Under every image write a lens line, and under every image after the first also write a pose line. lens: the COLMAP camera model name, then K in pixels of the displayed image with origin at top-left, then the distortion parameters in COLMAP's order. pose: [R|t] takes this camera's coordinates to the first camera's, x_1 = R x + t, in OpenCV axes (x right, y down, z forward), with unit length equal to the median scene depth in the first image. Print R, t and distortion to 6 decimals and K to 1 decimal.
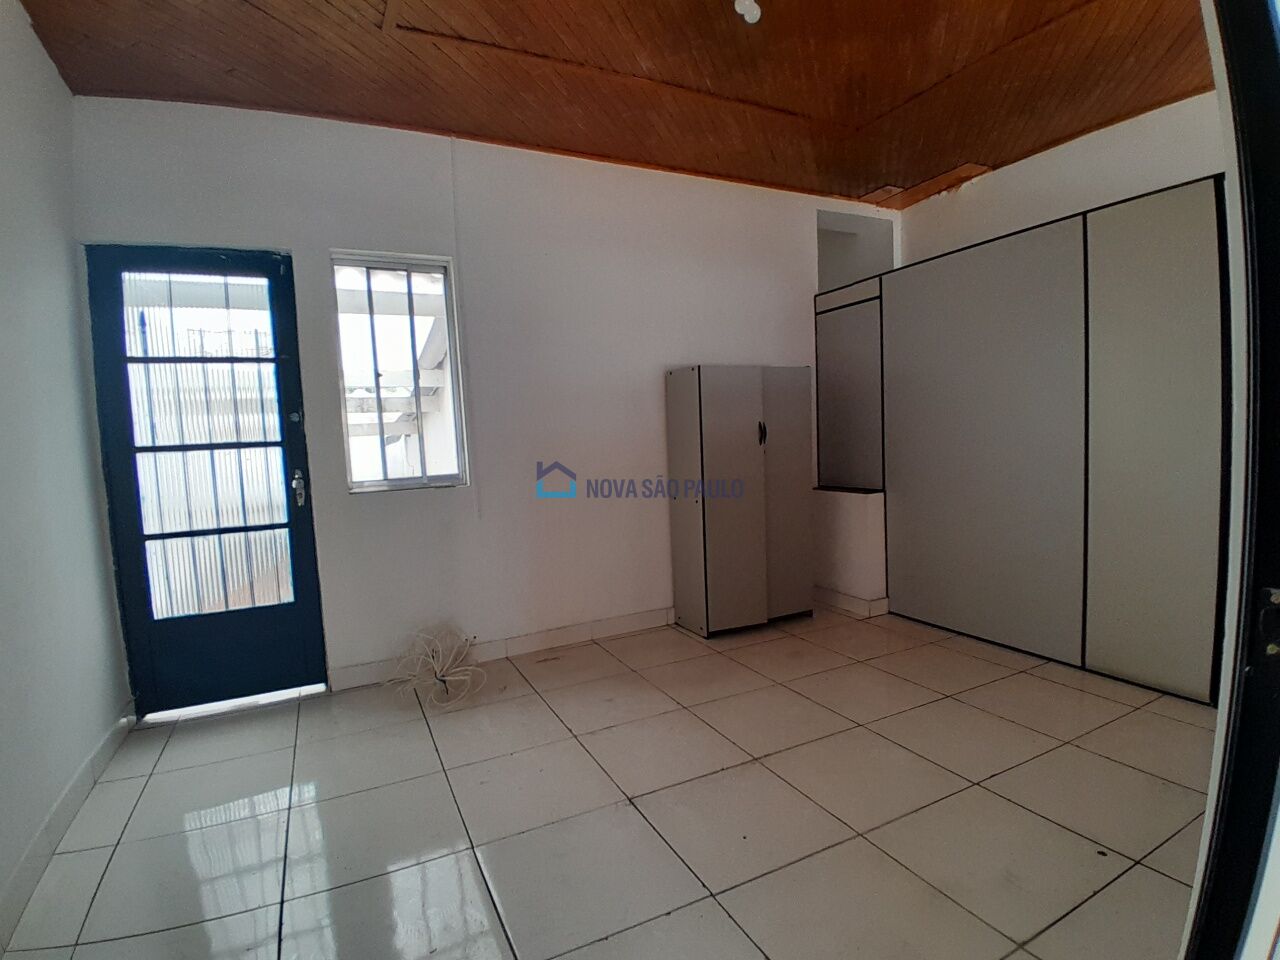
lens RADIAL K [[625.9, 0, 640.0], [0, 625.9, 480.0], [0, 0, 1]] dist [0.000122, -0.039573]
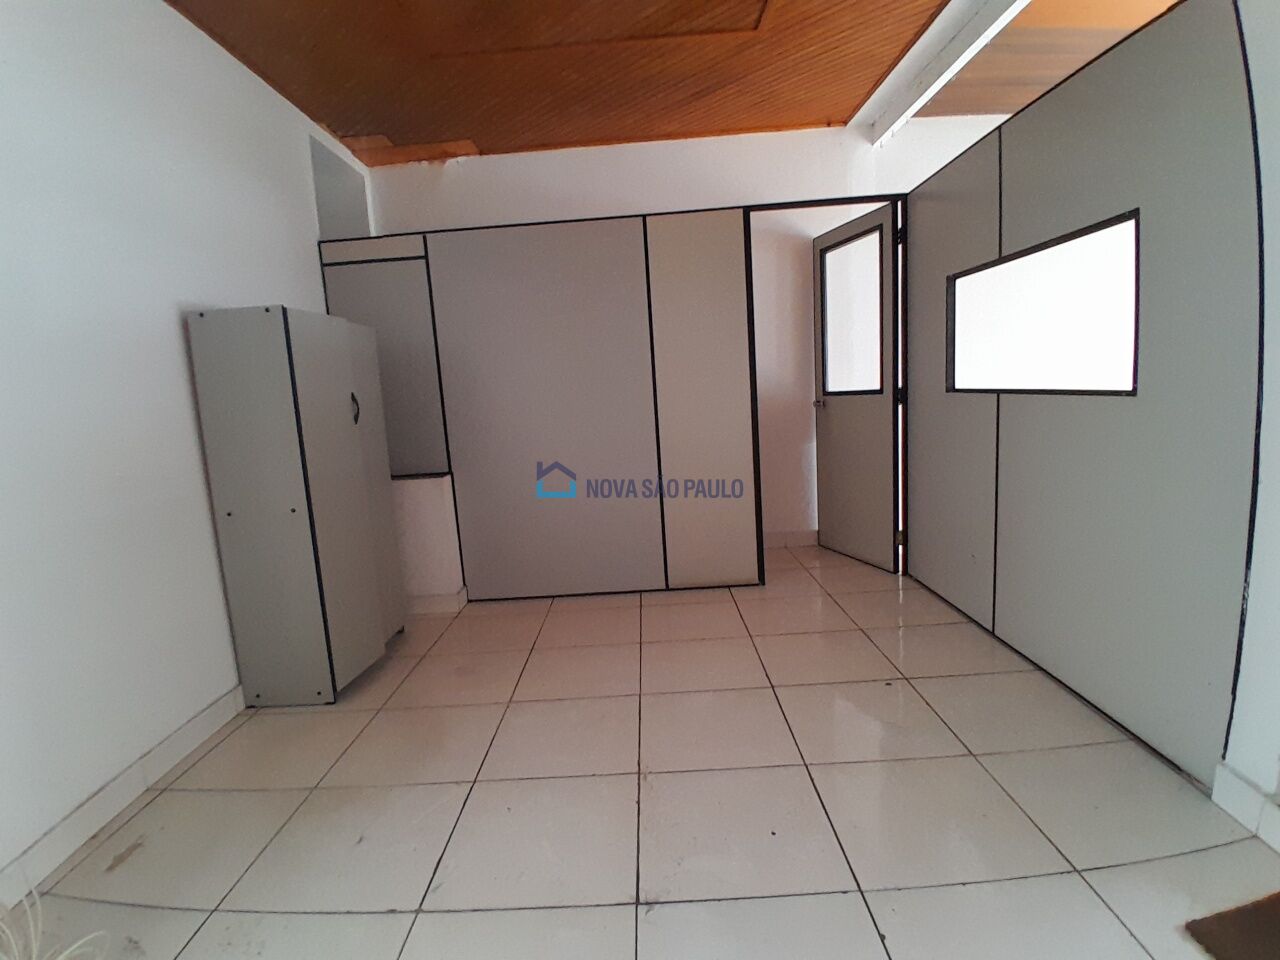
lens RADIAL K [[625.9, 0, 640.0], [0, 625.9, 480.0], [0, 0, 1]] dist [0.000122, -0.039573]
pose [[0.465052, -0.108372, 0.878625, -0.289192], [0.110549, 0.991819, 0.063821, 0.000031], [-0.878354, 0.067452, 0.473228, 0.323193]]
